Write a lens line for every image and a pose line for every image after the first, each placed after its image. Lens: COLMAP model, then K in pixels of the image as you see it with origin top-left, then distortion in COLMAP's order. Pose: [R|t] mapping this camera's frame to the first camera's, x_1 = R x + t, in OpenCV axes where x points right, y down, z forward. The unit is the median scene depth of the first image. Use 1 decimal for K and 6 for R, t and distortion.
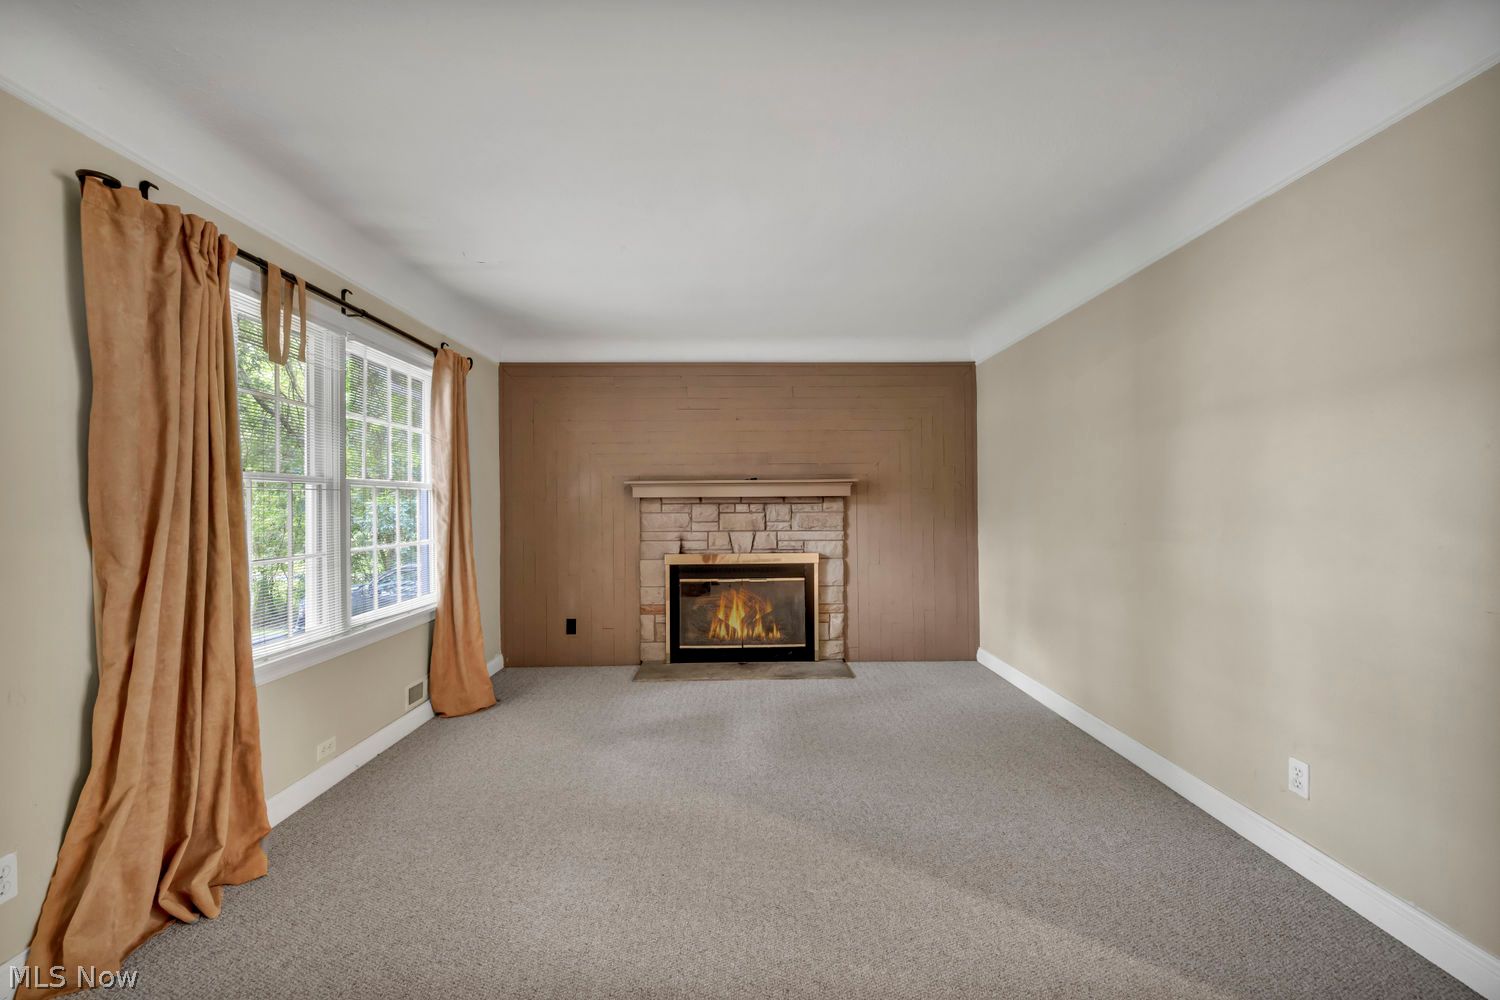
lens RADIAL K [[597.8, 0, 753.0], [0, 597.8, 500.3], [0, 0, 1]] dist [0.000622, -0.000121]
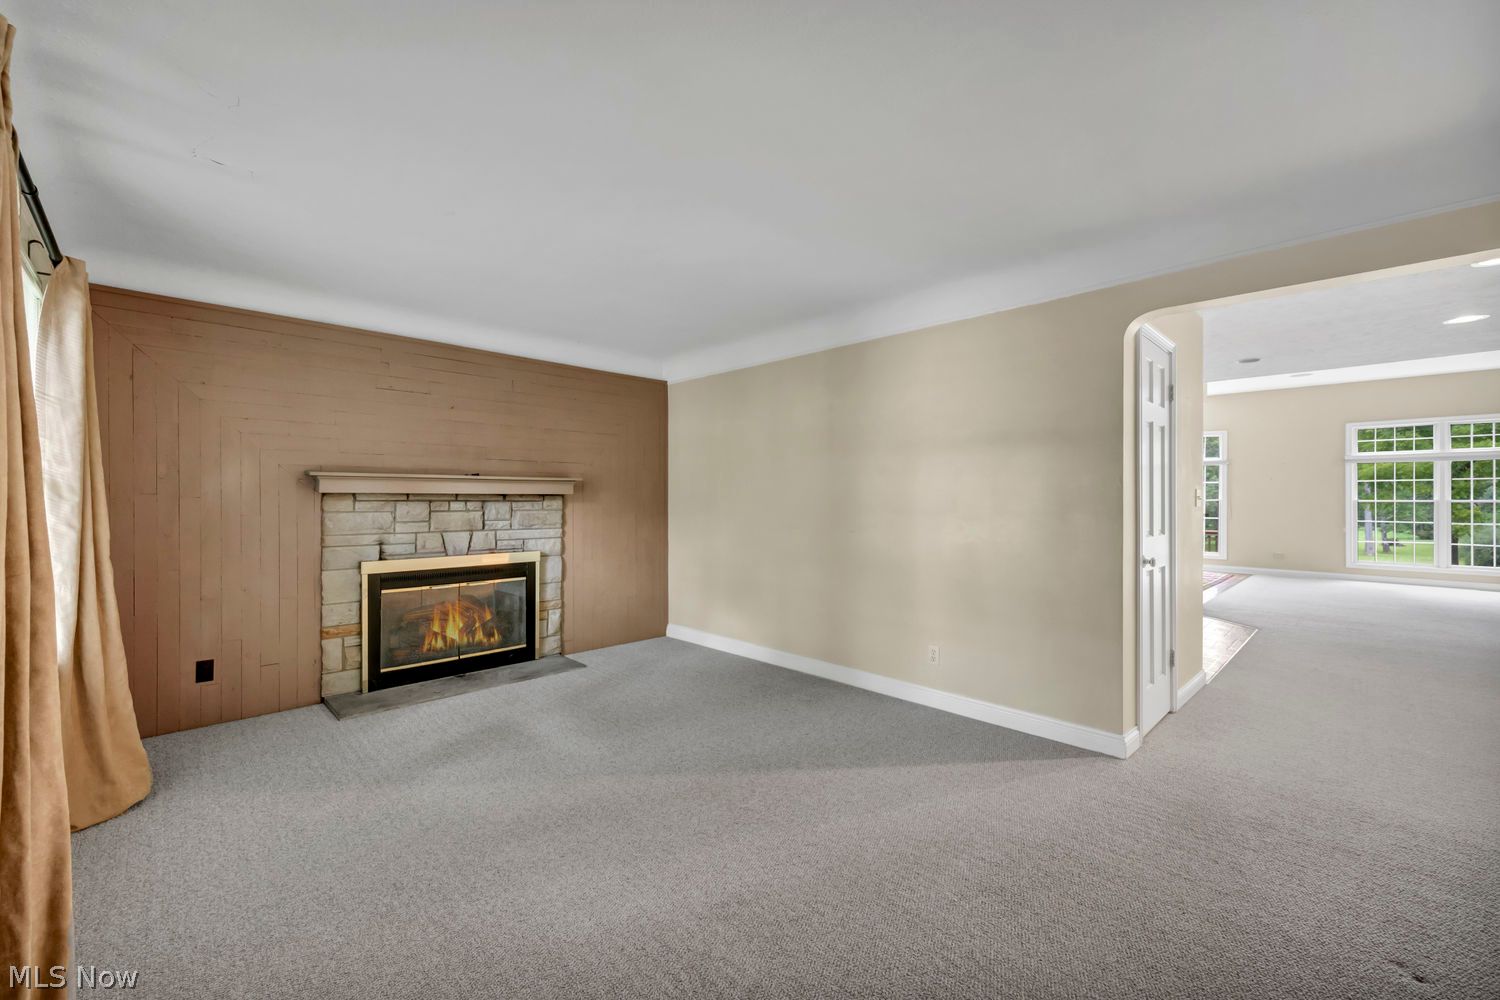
lens RADIAL K [[597.8, 0, 753.0], [0, 597.8, 500.3], [0, 0, 1]] dist [0.000622, -0.000121]
pose [[0.727513, 0.007004, 0.686058, -0.317552], [-0.008336, 0.999964, -0.001369, 0.001720], [-0.686043, -0.004723, 0.727546, 0.026994]]
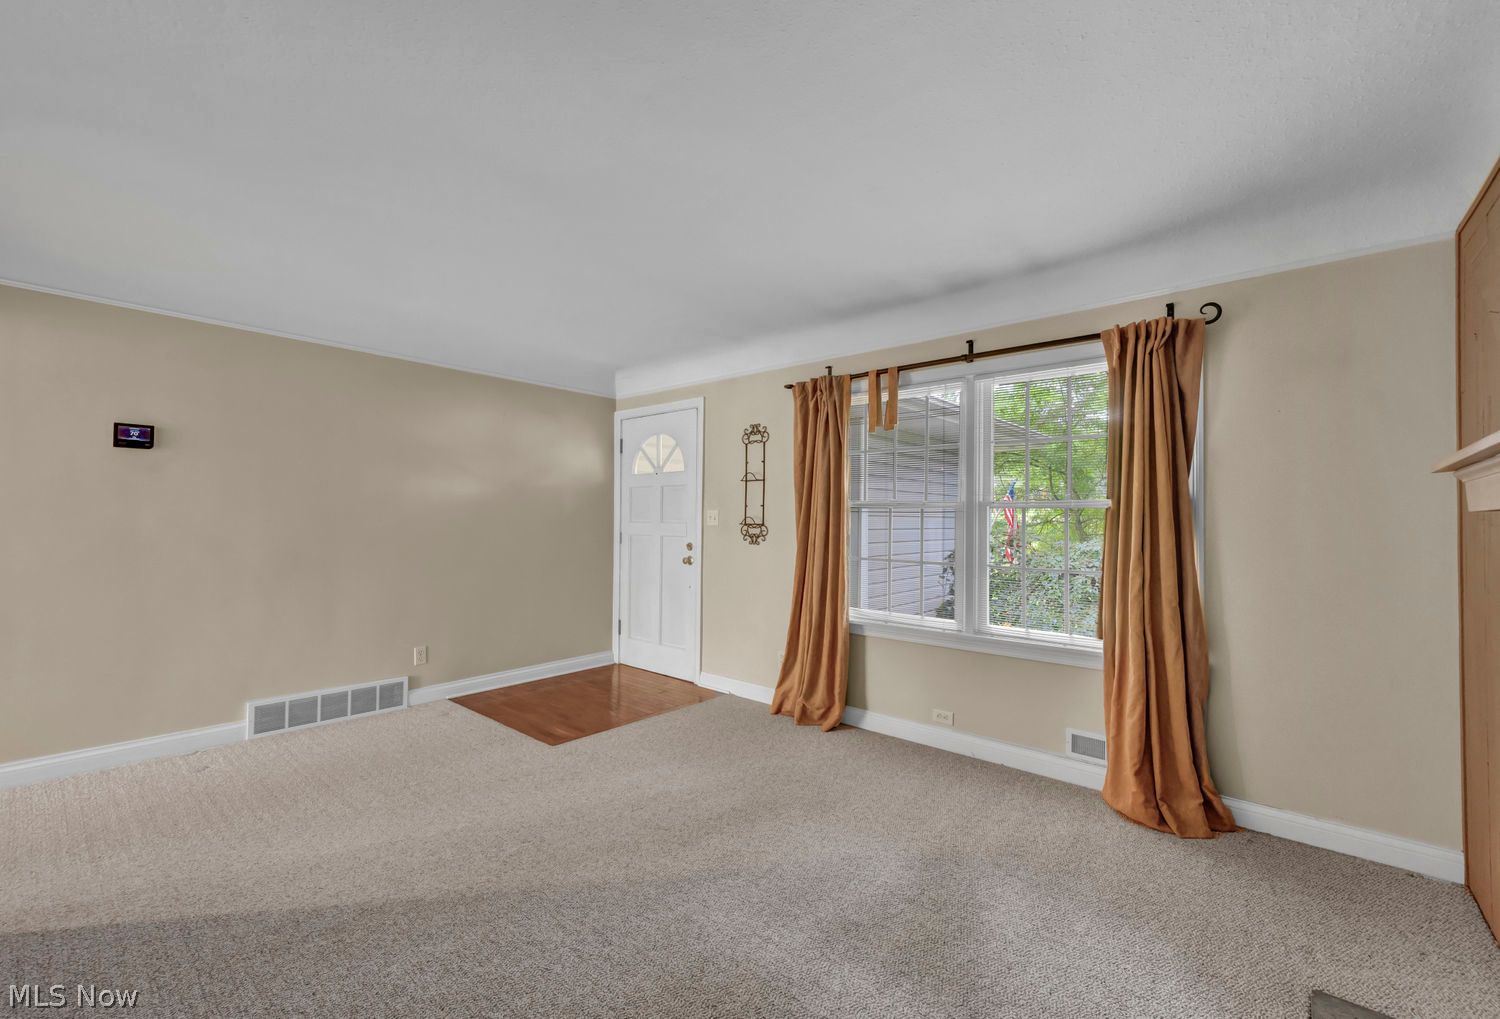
lens RADIAL K [[610.7, 0, 750.0], [0, 610.7, 509.5], [0, 0, 1]] dist [0.000350, 0.000025]
pose [[-0.675009, -0.020247, -0.737532, 0.294918], [-0.005876, 0.999739, -0.022068, 0.006020], [0.737786, -0.010563, -0.674952, 0.899494]]
